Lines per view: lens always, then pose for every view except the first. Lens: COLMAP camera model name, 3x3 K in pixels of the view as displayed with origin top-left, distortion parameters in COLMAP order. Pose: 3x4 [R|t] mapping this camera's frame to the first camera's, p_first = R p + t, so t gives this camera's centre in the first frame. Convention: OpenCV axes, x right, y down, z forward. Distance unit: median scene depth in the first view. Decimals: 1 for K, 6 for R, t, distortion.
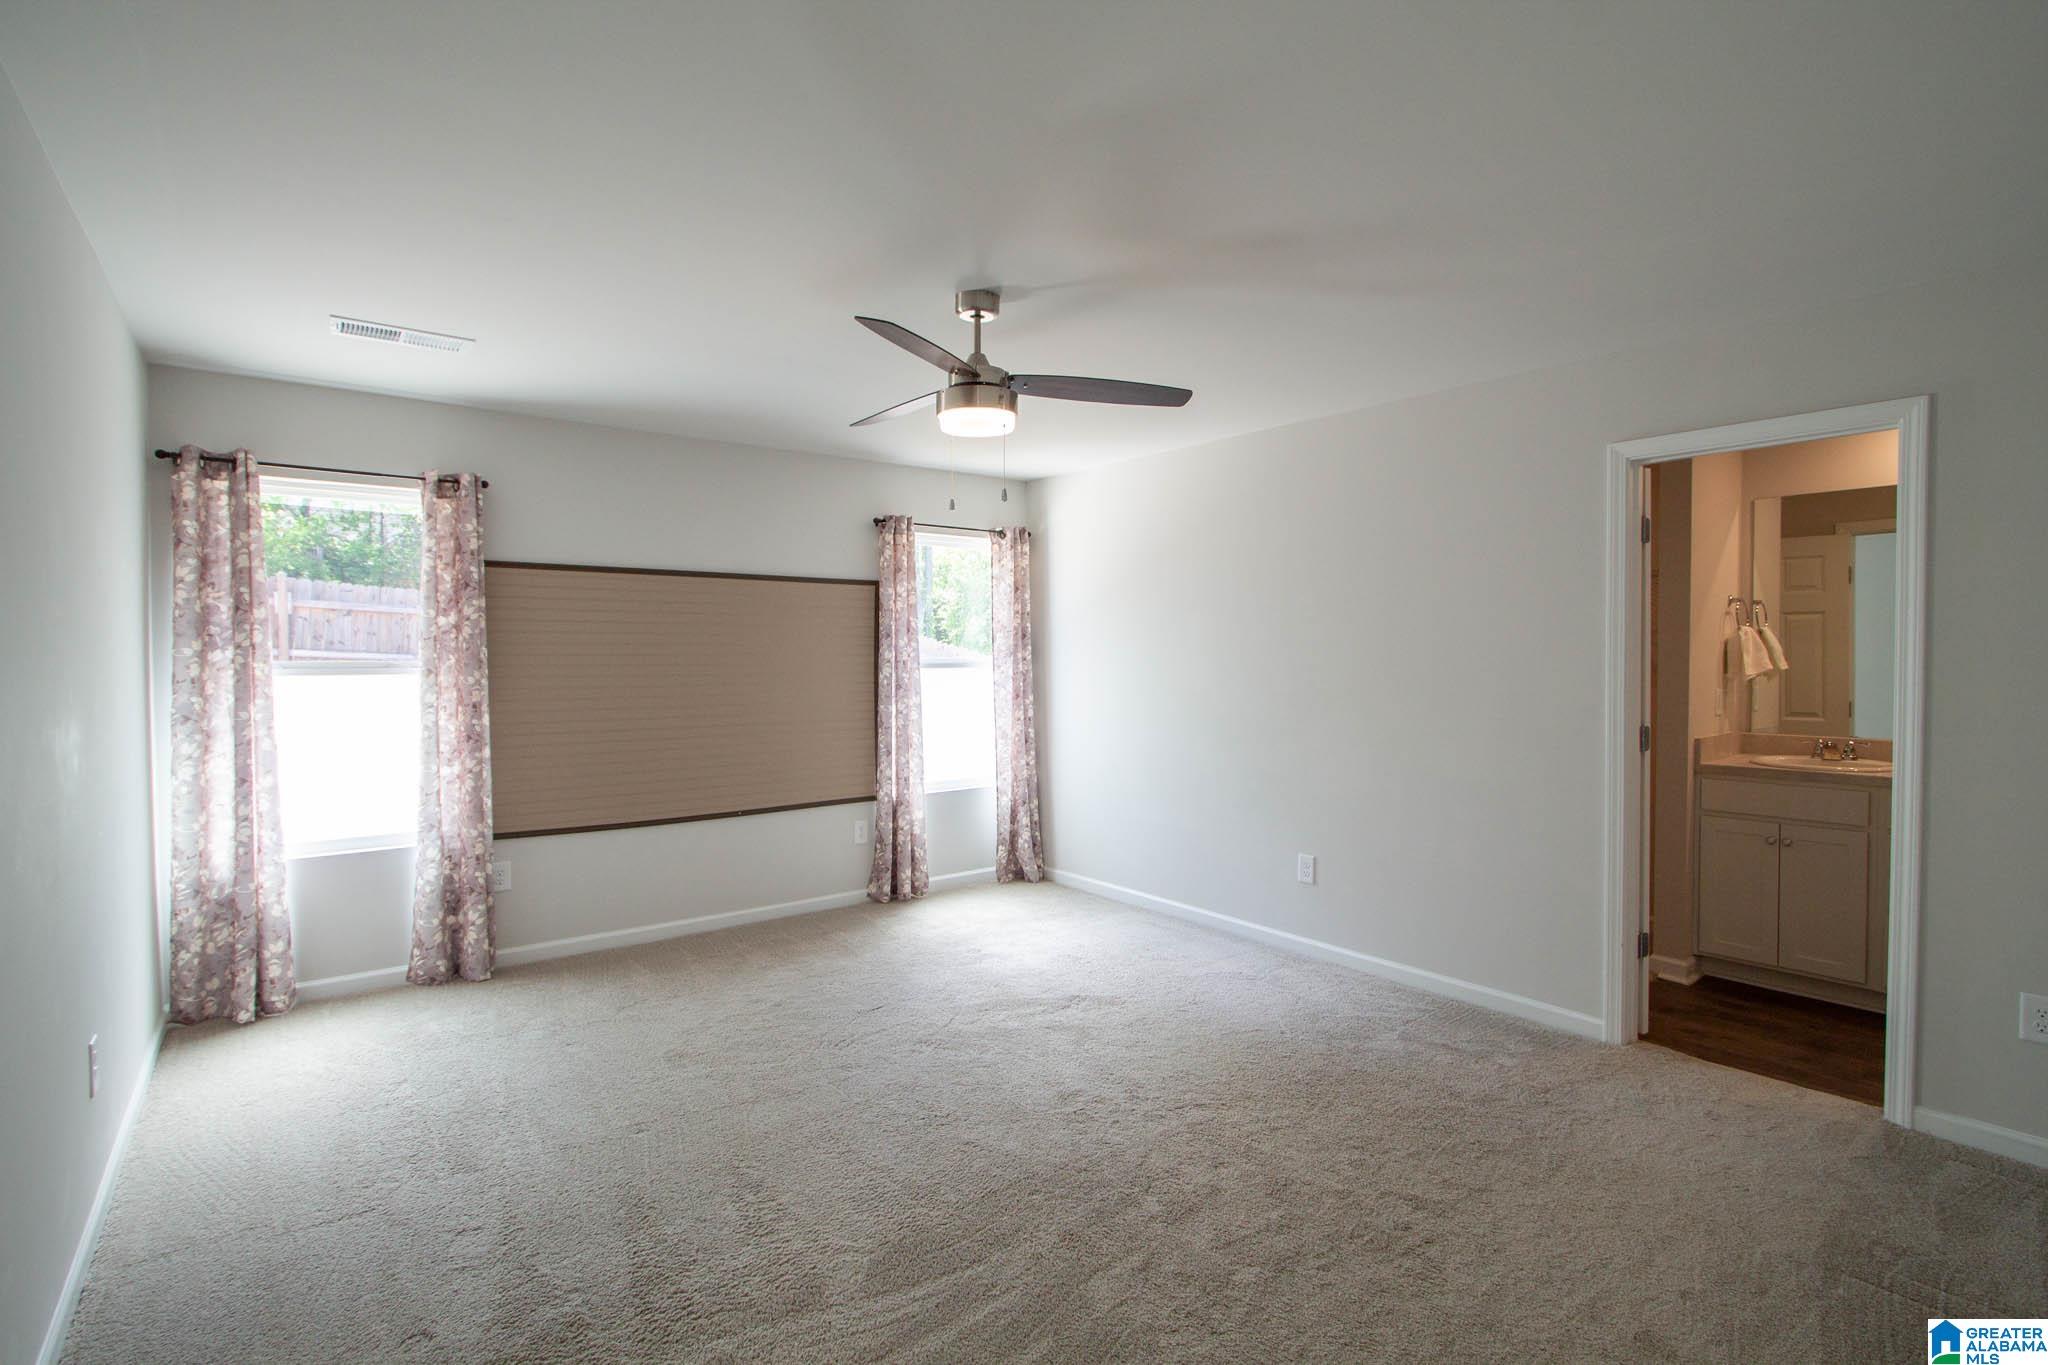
lens RADIAL K [[963.3, 0, 1030.9], [0, 963.3, 680.8], [0, 0, 1]] dist [-0.007114, -0.000263]
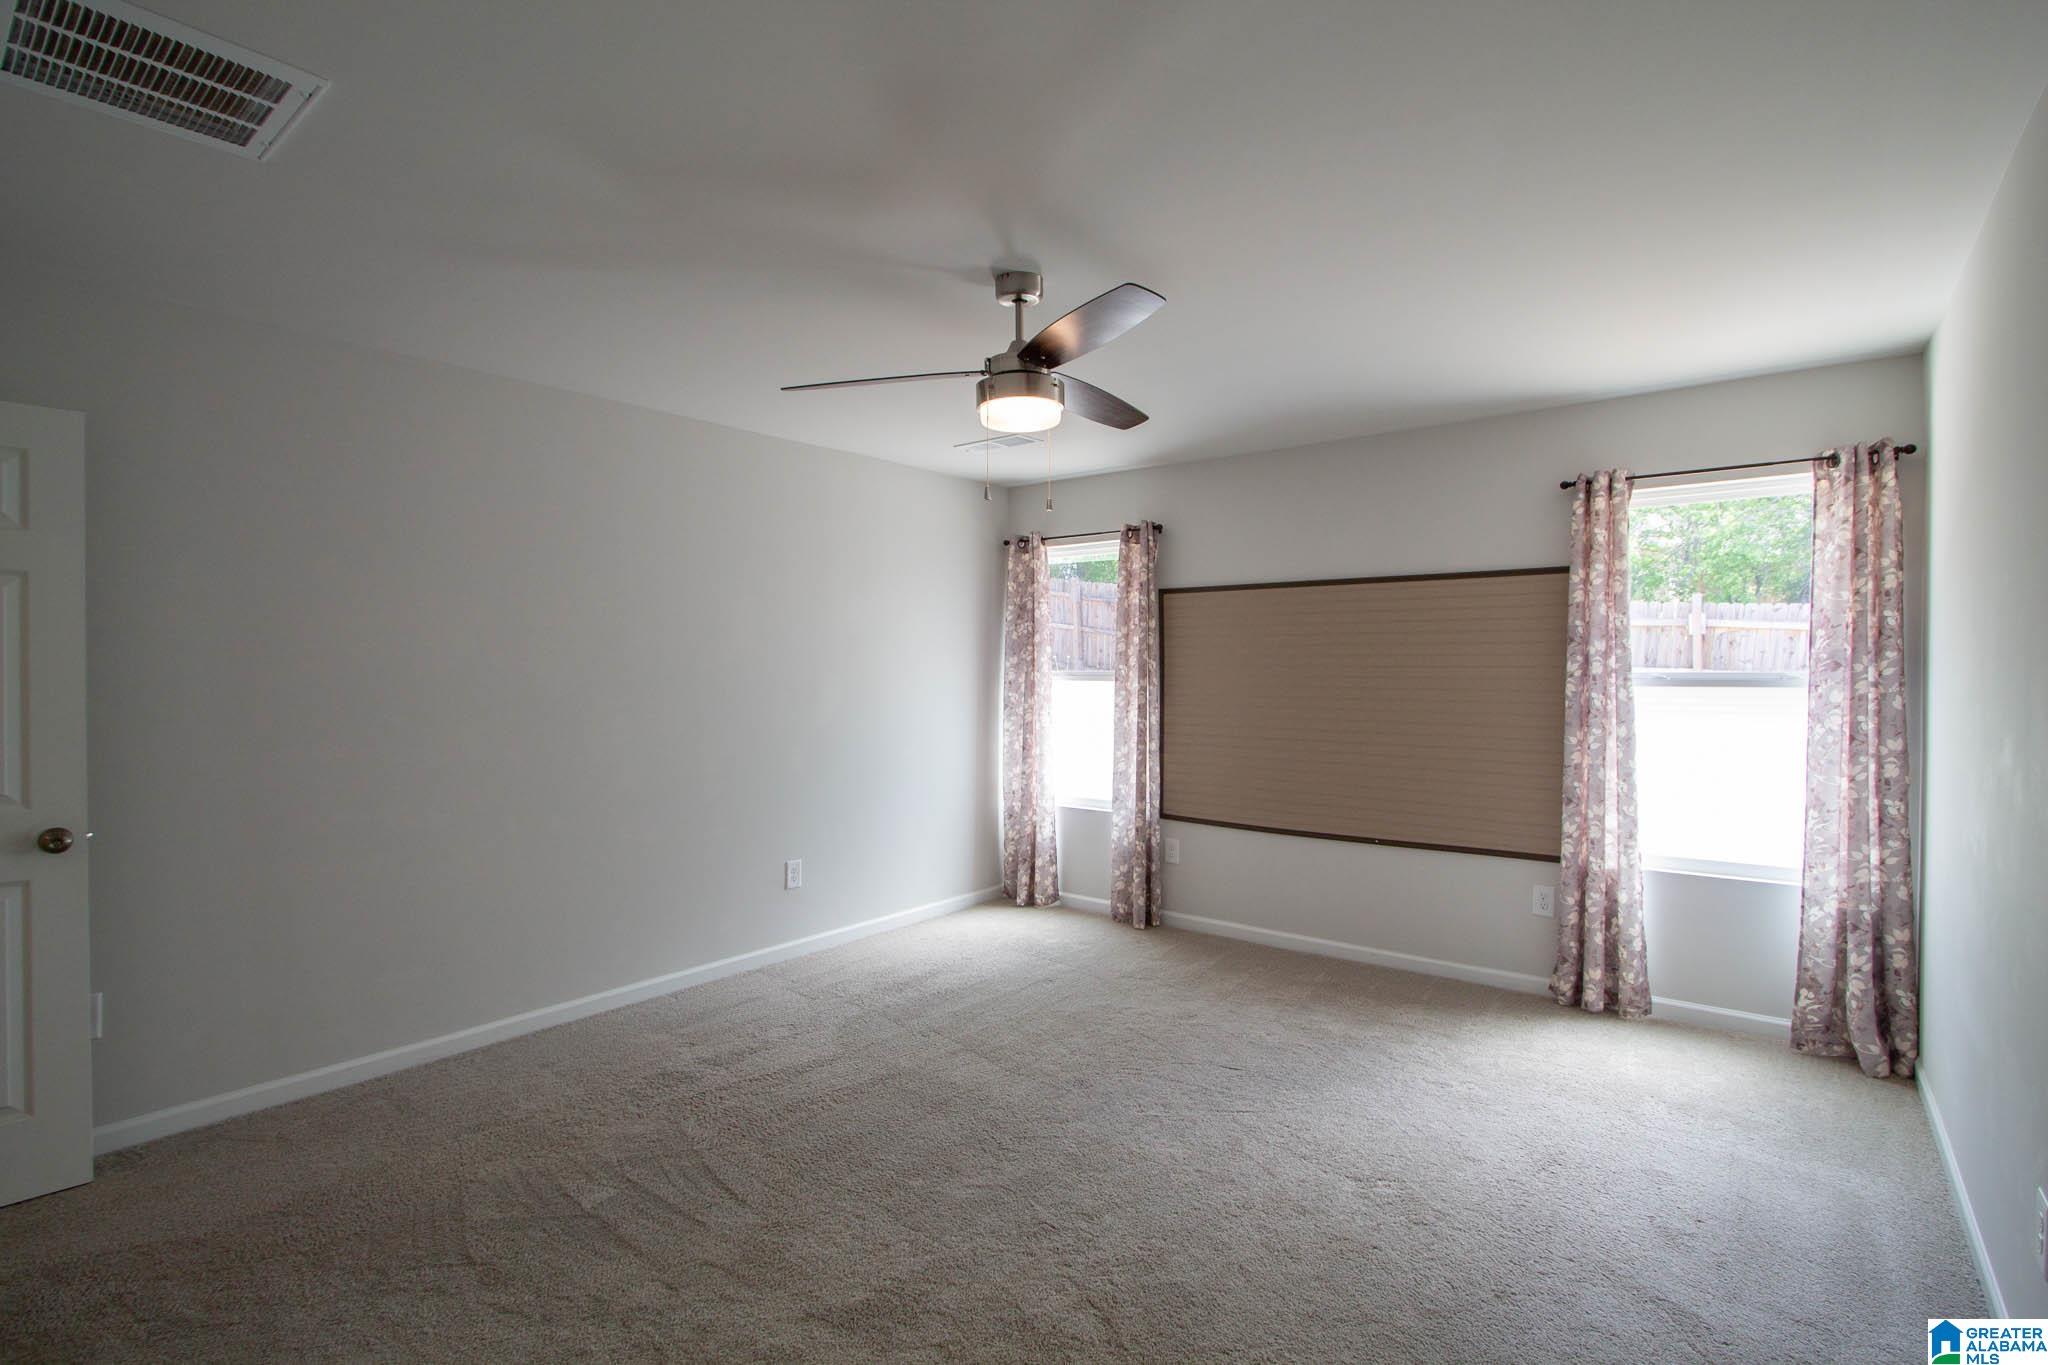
lens RADIAL K [[963.3, 0, 1030.9], [0, 963.3, 680.8], [0, 0, 1]] dist [-0.007114, -0.000263]
pose [[0.243755, 0.012084, -0.969762, 0.454273], [-0.029753, 0.999545, 0.004976, -0.007377], [0.969380, 0.027640, 0.244003, 0.423296]]
